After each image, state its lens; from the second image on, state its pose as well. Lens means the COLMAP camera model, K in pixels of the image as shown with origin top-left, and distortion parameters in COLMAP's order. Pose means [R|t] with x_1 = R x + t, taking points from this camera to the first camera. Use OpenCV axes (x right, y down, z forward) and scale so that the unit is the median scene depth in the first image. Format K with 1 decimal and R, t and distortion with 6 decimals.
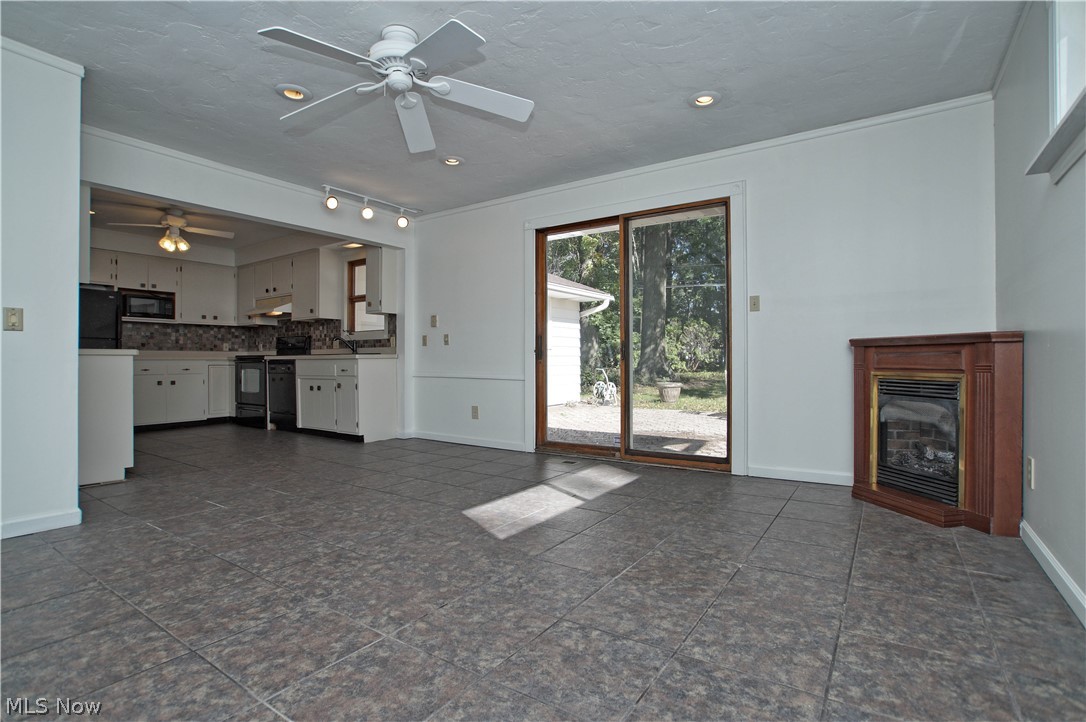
lens RADIAL K [[520.5, 0, 537.9], [0, 520.5, 360.2], [0, 0, 1]] dist [-0.014477, 0.000096]
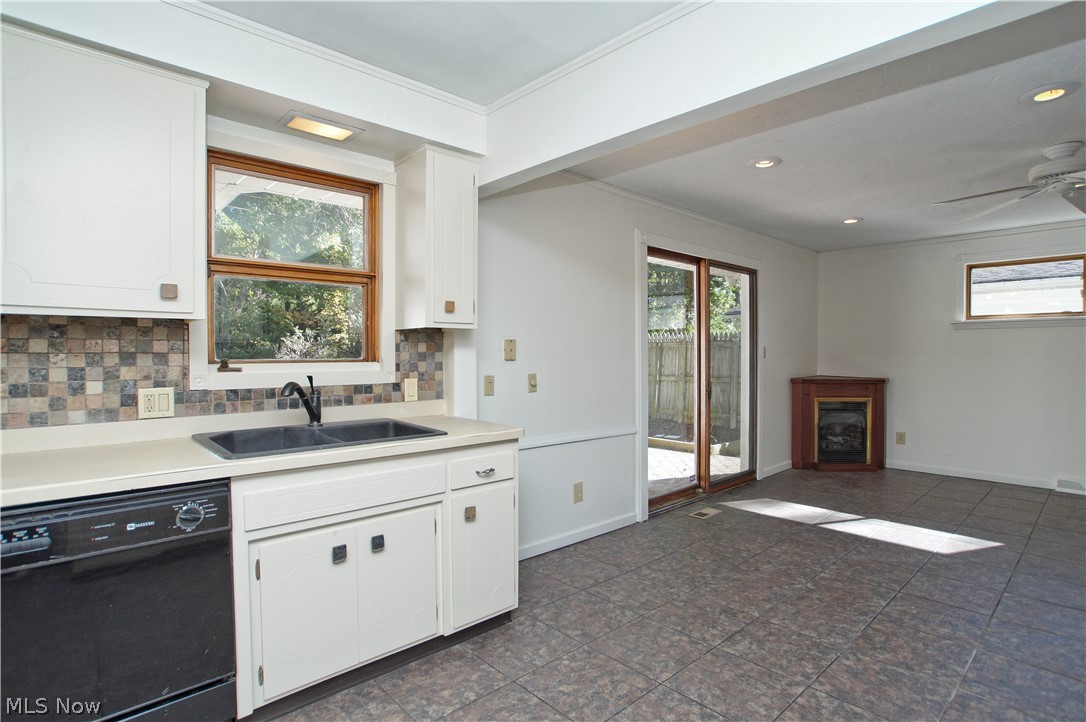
lens RADIAL K [[547.5, 0, 546.6], [0, 547.5, 364.2], [0, 0, 1]] dist [-0.033085, 0.001503]
pose [[0.213627, -0.015092, 0.976799, -0.771097], [0.000747, 0.999883, 0.015286, -0.069619], [-0.976915, -0.002536, 0.213613, 0.856305]]
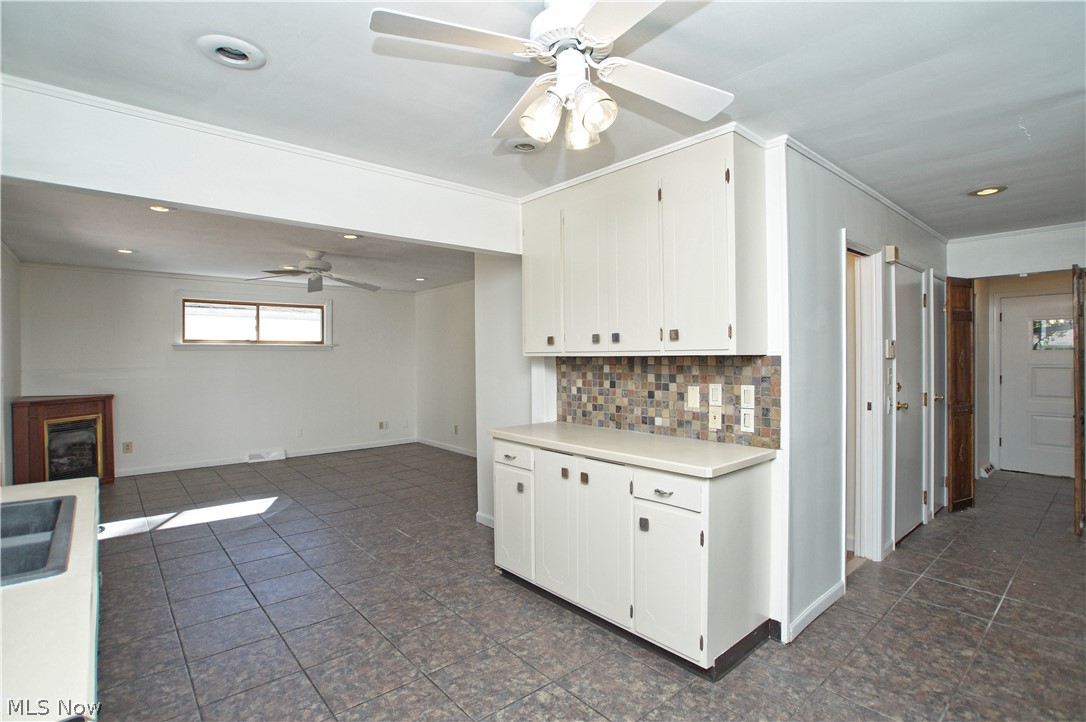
lens RADIAL K [[520.5, 0, 550.1], [0, 520.5, 359.9], [0, 0, 1]] dist [-0.014477, 0.000096]
pose [[-0.968526, 0.005987, 0.248841, -0.754666], [0.007676, 0.999954, 0.005816, -0.096432], [-0.248795, 0.007543, -0.968527, 1.247048]]
